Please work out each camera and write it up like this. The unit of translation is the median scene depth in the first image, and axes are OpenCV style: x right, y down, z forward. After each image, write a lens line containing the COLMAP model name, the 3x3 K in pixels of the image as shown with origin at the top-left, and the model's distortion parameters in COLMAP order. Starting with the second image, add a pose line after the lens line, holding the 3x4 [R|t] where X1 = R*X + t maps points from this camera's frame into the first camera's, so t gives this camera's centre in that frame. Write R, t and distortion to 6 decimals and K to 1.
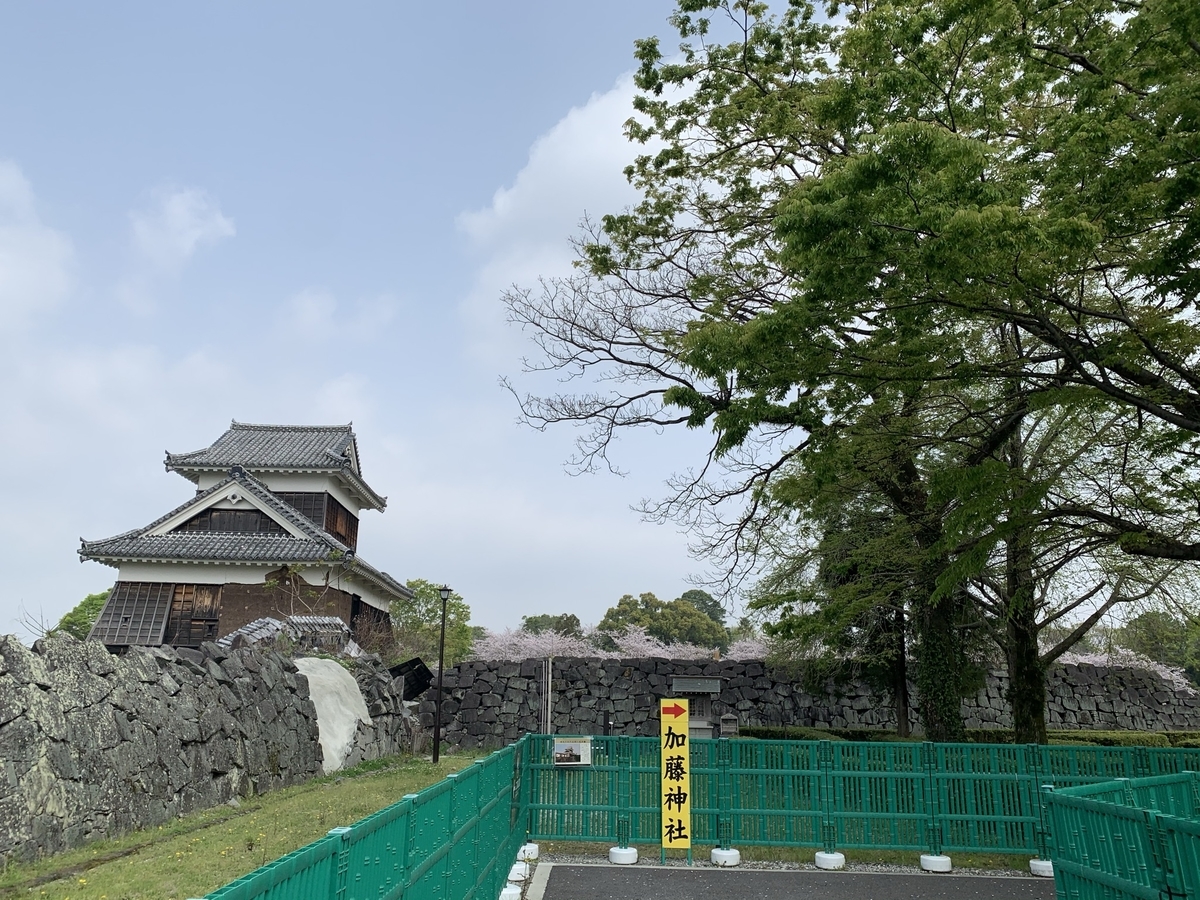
lens RADIAL K [[916.5, 0, 600.0], [0, 916.5, 450.0], [0, 0, 1]] dist [-0.000562, -0.000137]
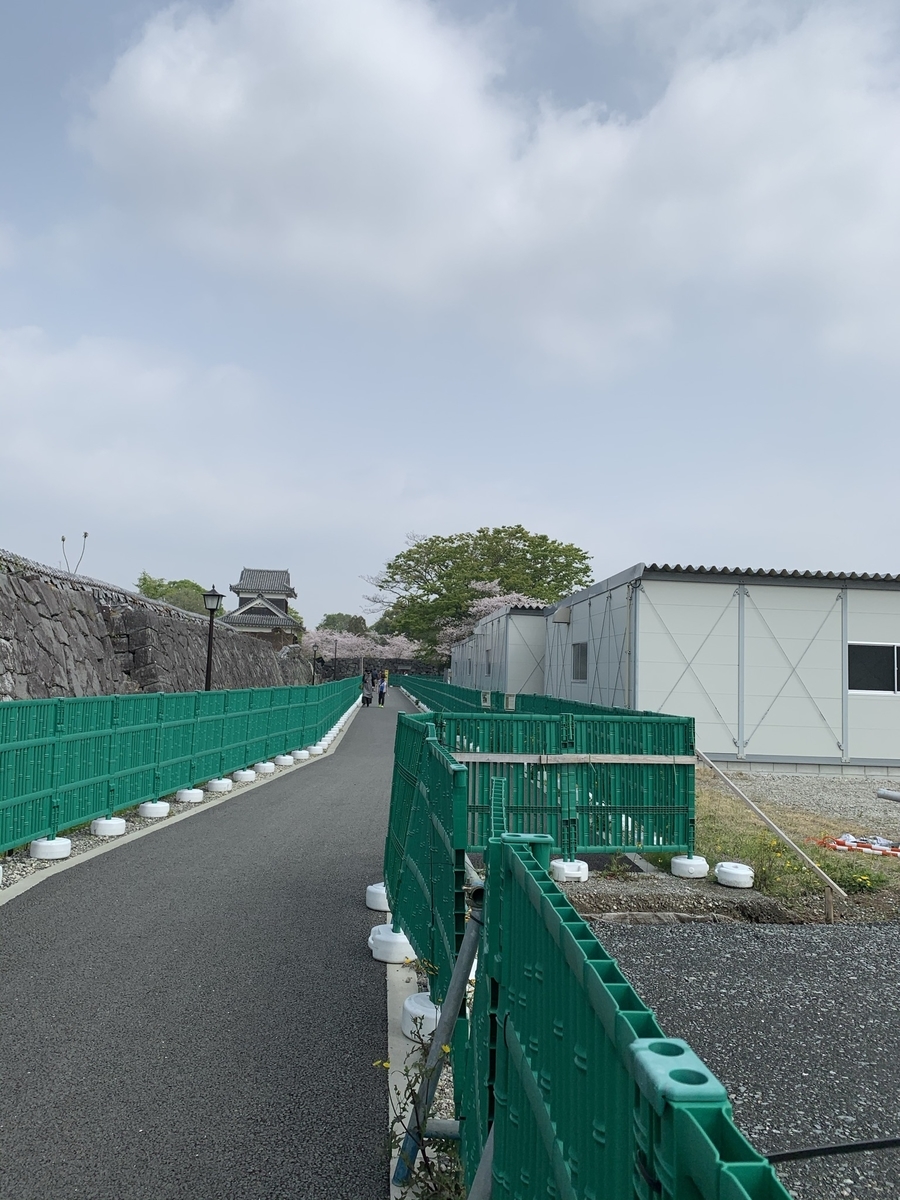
lens RADIAL K [[916.5, 0, 450.0], [0, 916.5, 600.0], [0, 0, 1]] dist [-0.000562, -0.000137]
pose [[0.996718, 0.024423, 0.077186, -0.005377], [-0.038129, 0.982664, 0.181432, -0.495291], [-0.071417, -0.183779, 0.980370, -1.866145]]
